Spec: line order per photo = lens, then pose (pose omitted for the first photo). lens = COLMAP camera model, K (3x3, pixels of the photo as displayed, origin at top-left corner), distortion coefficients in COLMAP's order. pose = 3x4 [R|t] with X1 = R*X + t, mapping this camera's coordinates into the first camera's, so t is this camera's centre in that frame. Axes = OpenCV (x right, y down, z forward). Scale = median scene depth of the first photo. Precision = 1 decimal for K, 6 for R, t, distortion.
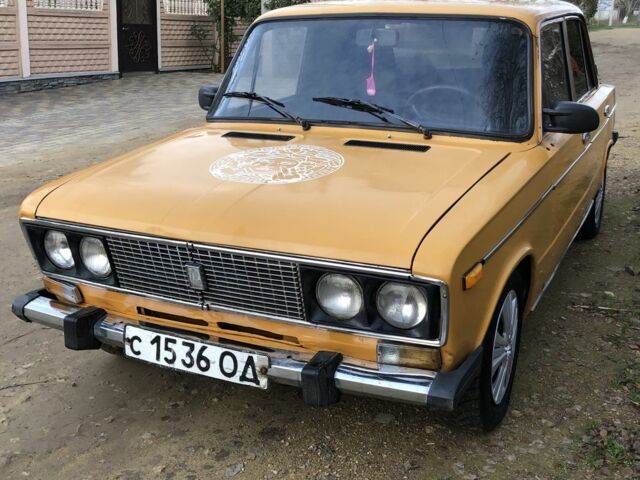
lens RADIAL K [[715.3, 0, 323.8], [0, 715.3, 238.0], [0, 0, 1]] dist [0.052632, 0.000000]
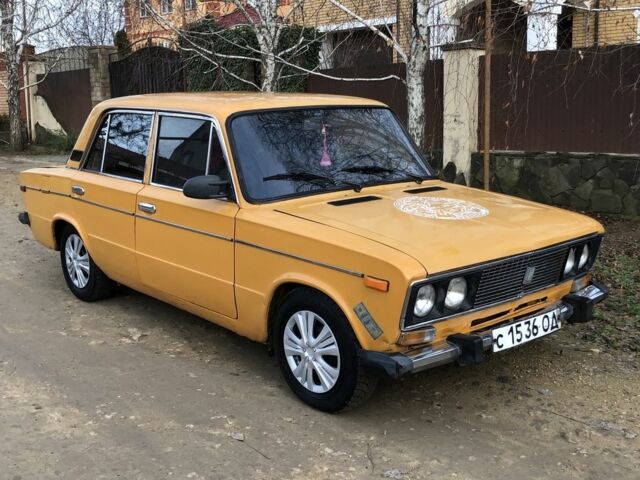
lens RADIAL K [[715.3, 0, 322.1], [0, 715.3, 240.6], [0, 0, 1]] dist [0.052632, 0.000000]
pose [[0.413884, -0.182740, 0.891799, -1.676369], [0.269010, 0.960446, 0.071959, -0.241526], [-0.869674, 0.210120, 0.446672, 0.659236]]
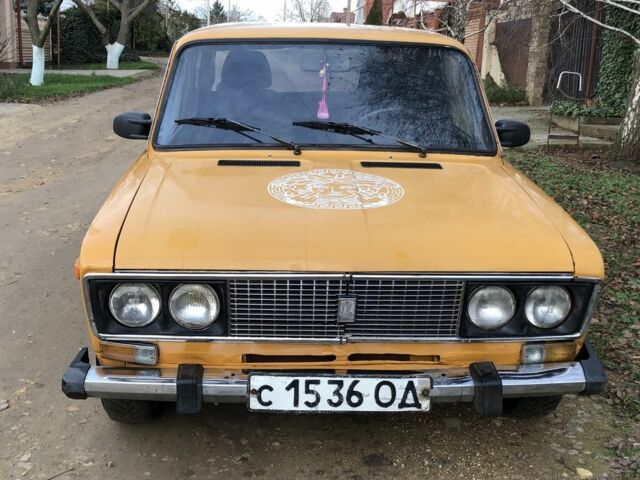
lens RADIAL K [[715.3, 0, 328.7], [0, 715.3, 218.6], [0, 0, 1]] dist [0.052632, 0.000000]
pose [[0.892449, -0.087403, 0.442602, -0.595713], [0.110089, 0.993588, -0.025770, -0.043583], [-0.437511, 0.071723, 0.896348, 0.134652]]
